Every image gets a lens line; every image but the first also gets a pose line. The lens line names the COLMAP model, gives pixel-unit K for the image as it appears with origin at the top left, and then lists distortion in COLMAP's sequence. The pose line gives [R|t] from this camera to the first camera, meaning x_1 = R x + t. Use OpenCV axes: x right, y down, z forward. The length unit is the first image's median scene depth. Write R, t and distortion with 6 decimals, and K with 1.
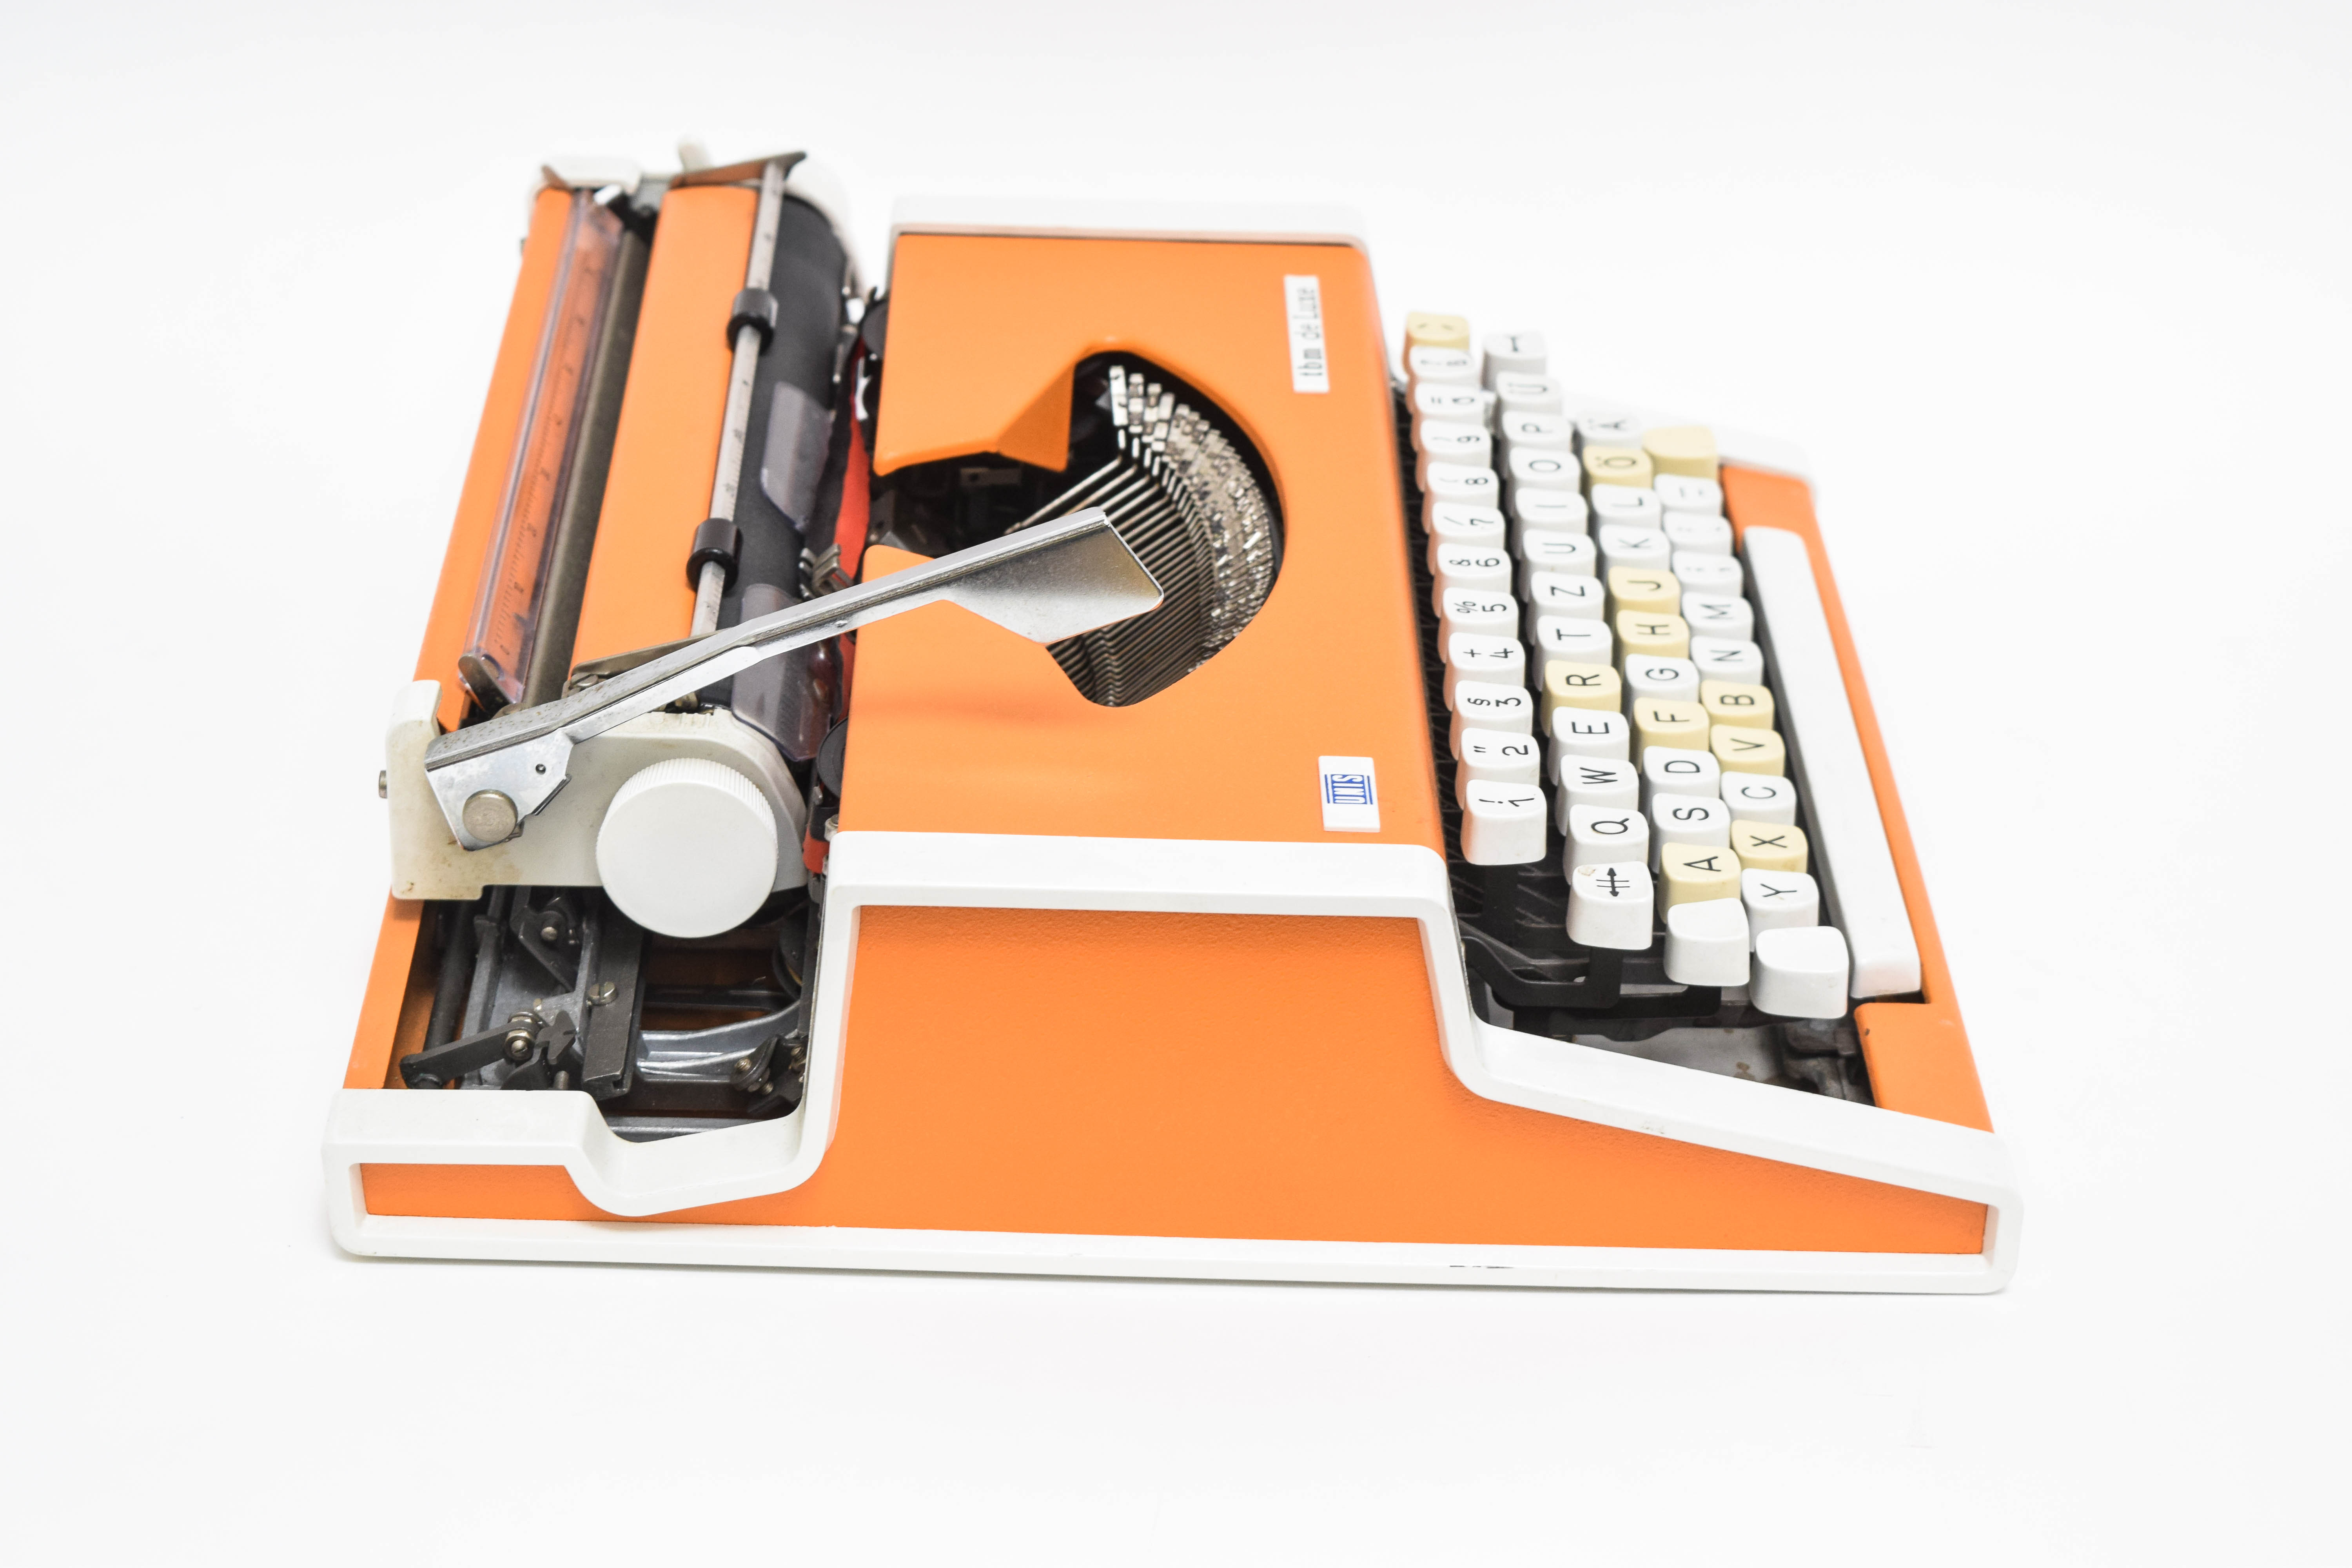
lens RADIAL K [[5044.6, 0, 1178.9], [0, 5044.6, 784.3], [0, 0, 1]] dist [-0.005965, 0.000000]
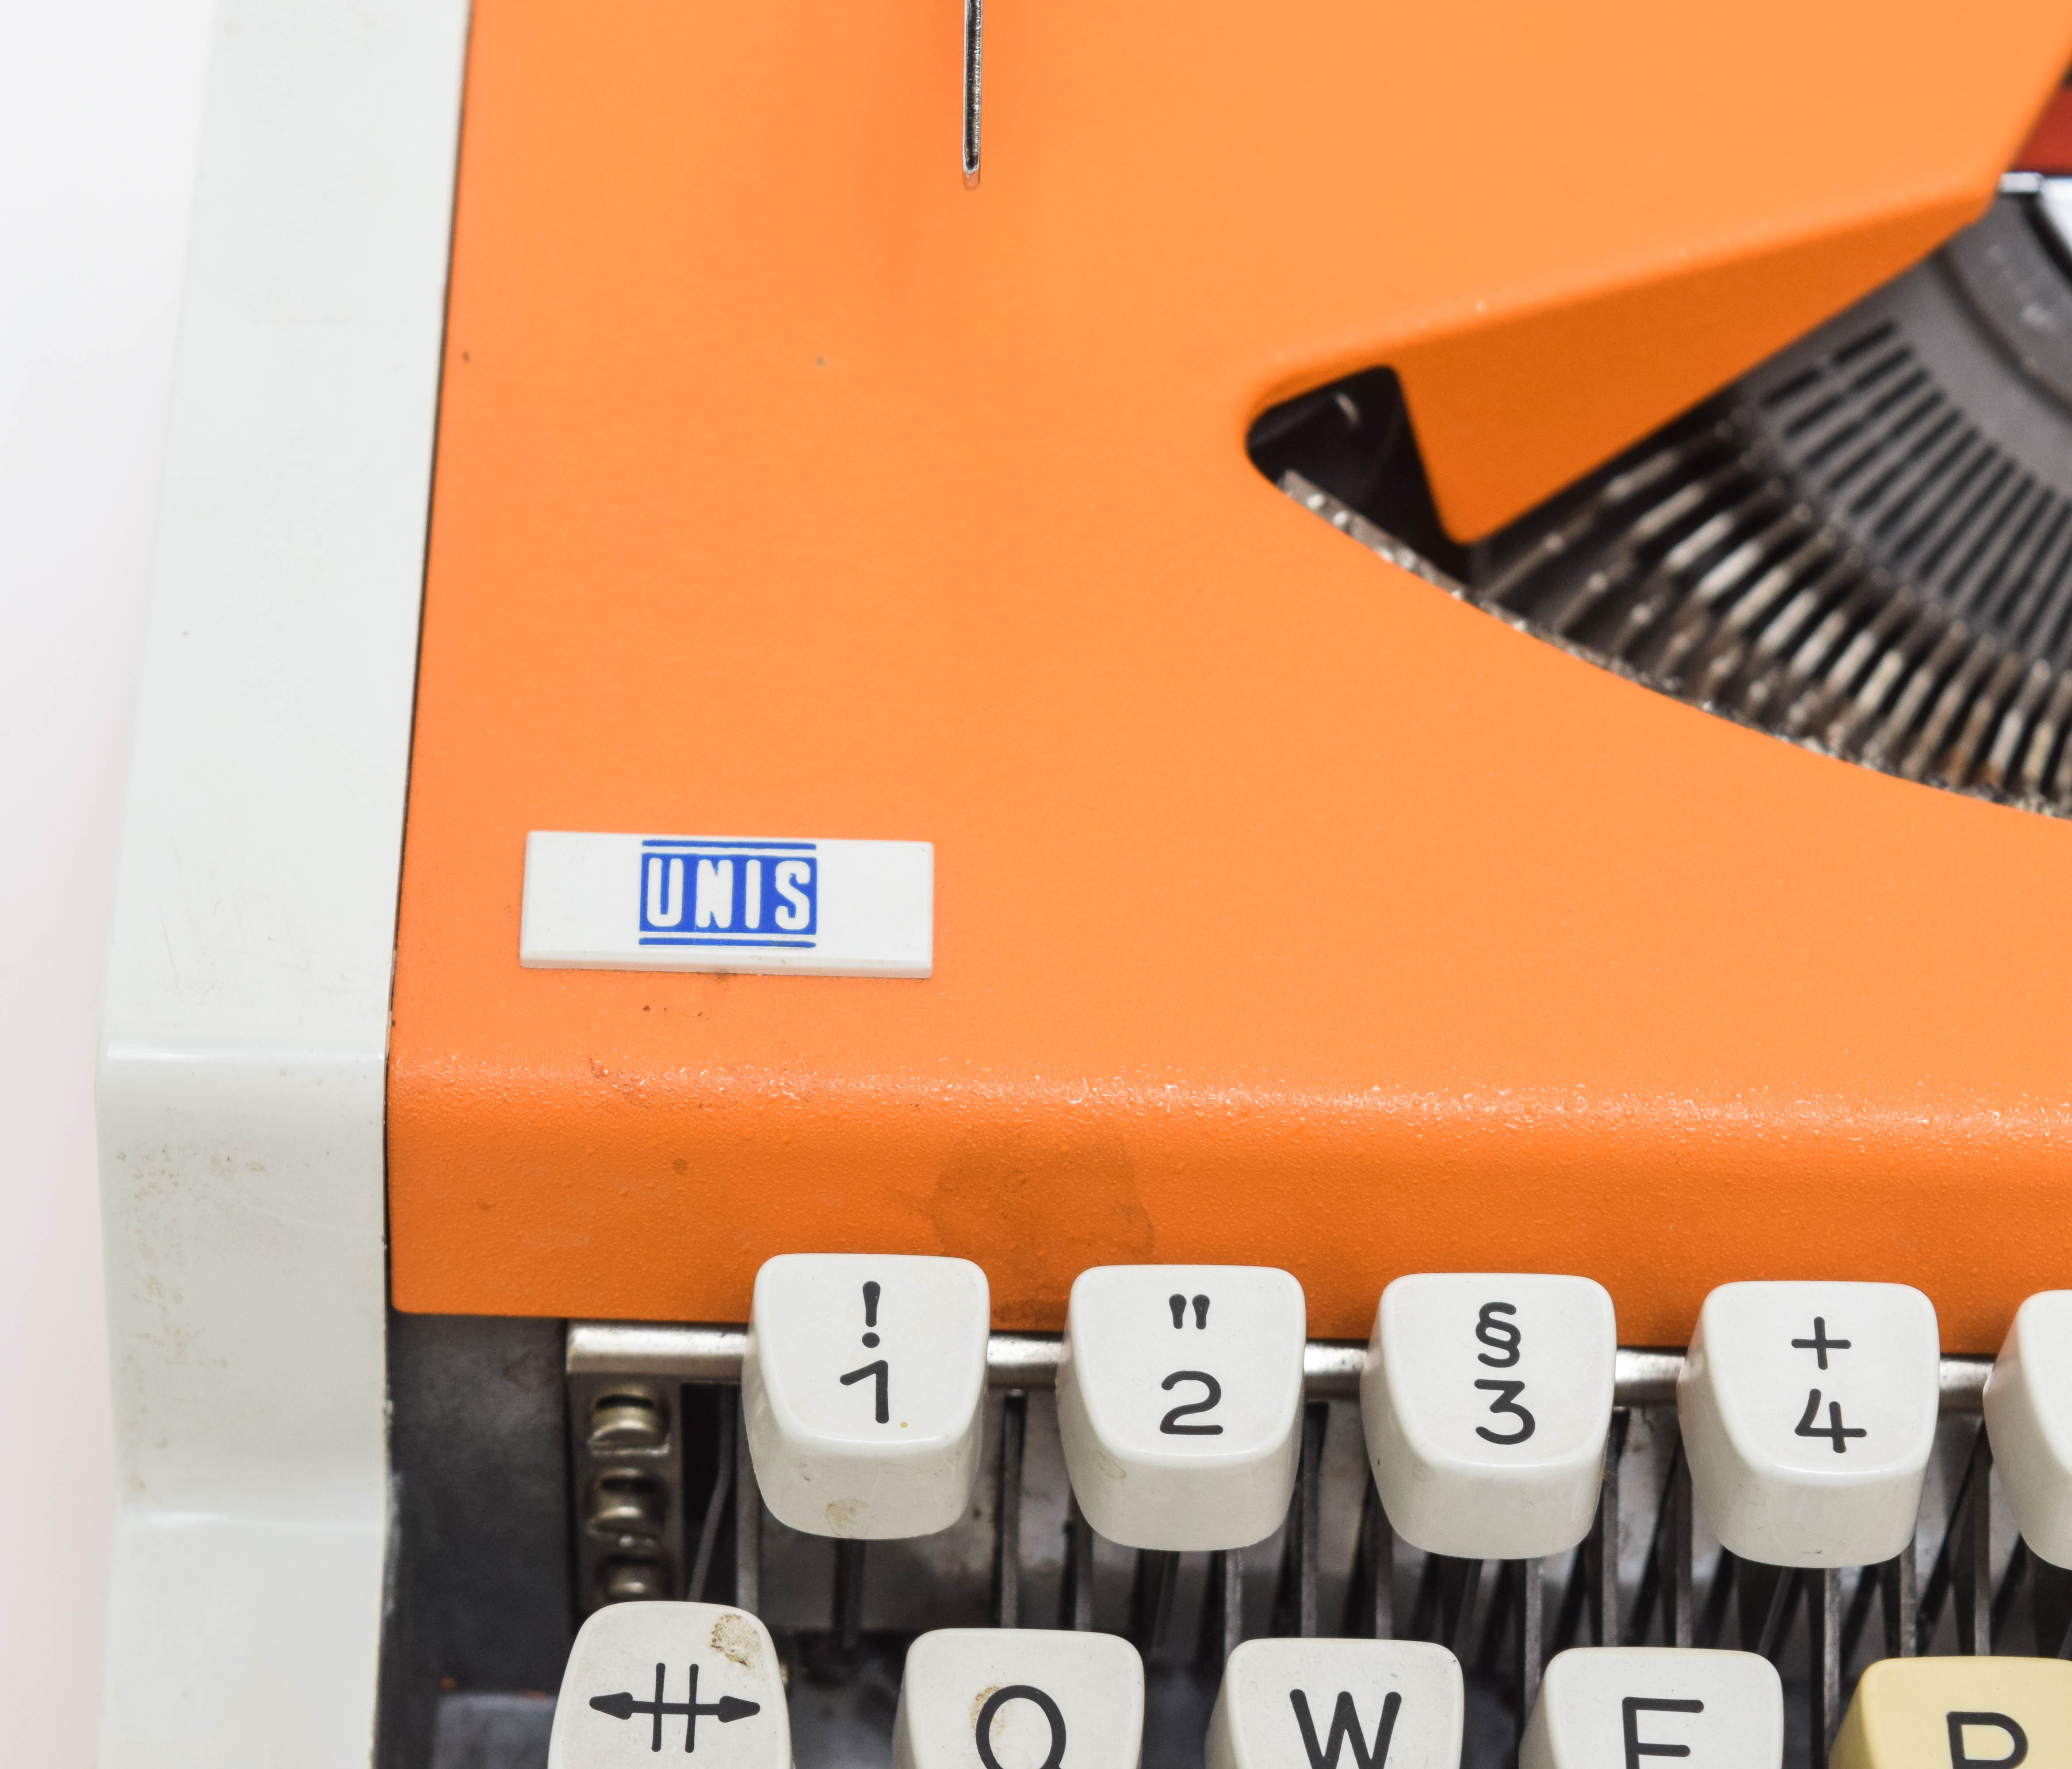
lens RADIAL K [[5819.8, 0, 794.6], [0, 5819.8, 900.1], [0, 0, 1]] dist [-0.020376, 0.000000]
pose [[-0.036573, 0.779285, -0.625602, 0.271715], [-0.493735, 0.530187, 0.689295, -0.265234], [0.868843, 0.334091, 0.365369, 0.807663]]
